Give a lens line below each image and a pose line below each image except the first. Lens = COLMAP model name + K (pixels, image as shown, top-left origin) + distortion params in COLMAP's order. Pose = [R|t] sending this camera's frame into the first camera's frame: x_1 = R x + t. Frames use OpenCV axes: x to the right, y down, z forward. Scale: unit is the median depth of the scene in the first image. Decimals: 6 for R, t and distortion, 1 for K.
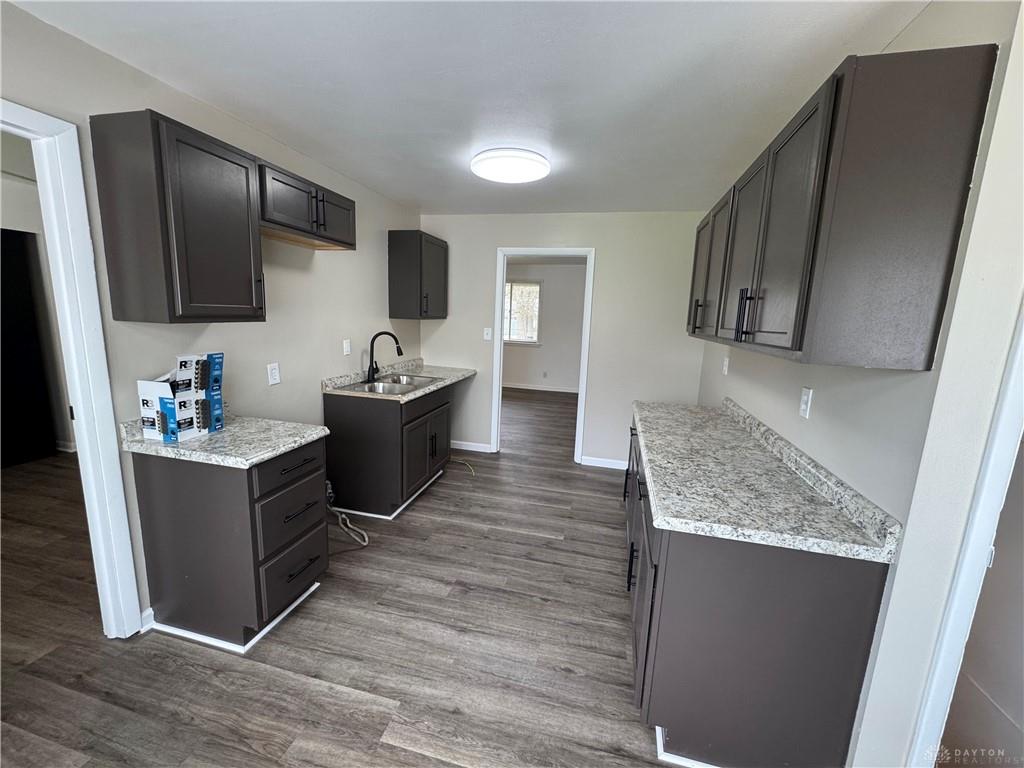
lens RADIAL K [[407.9, 0, 512.0], [0, 407.9, 384.0], [0, 0, 1]] dist [-0.000075, 0.000107]
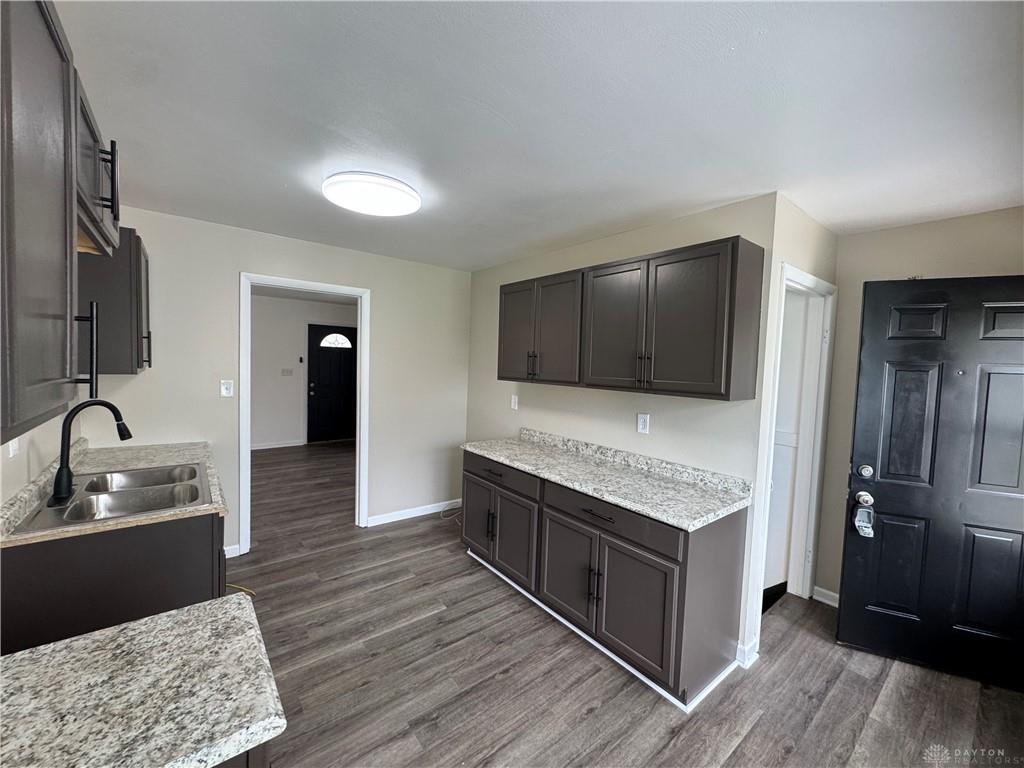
lens RADIAL K [[407.9, 0, 512.0], [0, 407.9, 384.0], [0, 0, 1]] dist [-0.000075, 0.000107]
pose [[0.611241, -0.062242, 0.788994, -0.579516], [0.125162, 0.991960, -0.018710, -0.100912], [-0.781485, 0.110189, 0.614117, 0.325448]]
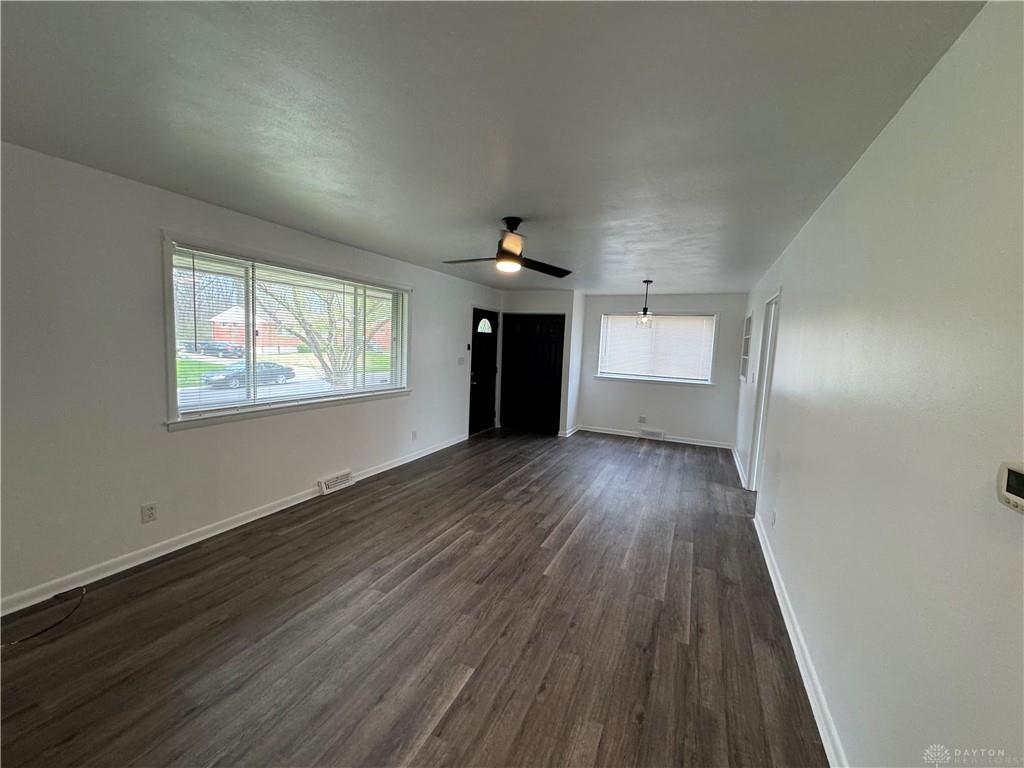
lens RADIAL K [[400.5, 0, 526.9], [0, 400.5, 375.2], [0, 0, 1]] dist [0.000740, 0.000079]
pose [[0.161199, -0.110605, 0.980704, -1.741950], [0.135357, 0.986788, 0.089043, -0.524148], [-0.977596, 0.118391, 0.174041, 2.521395]]
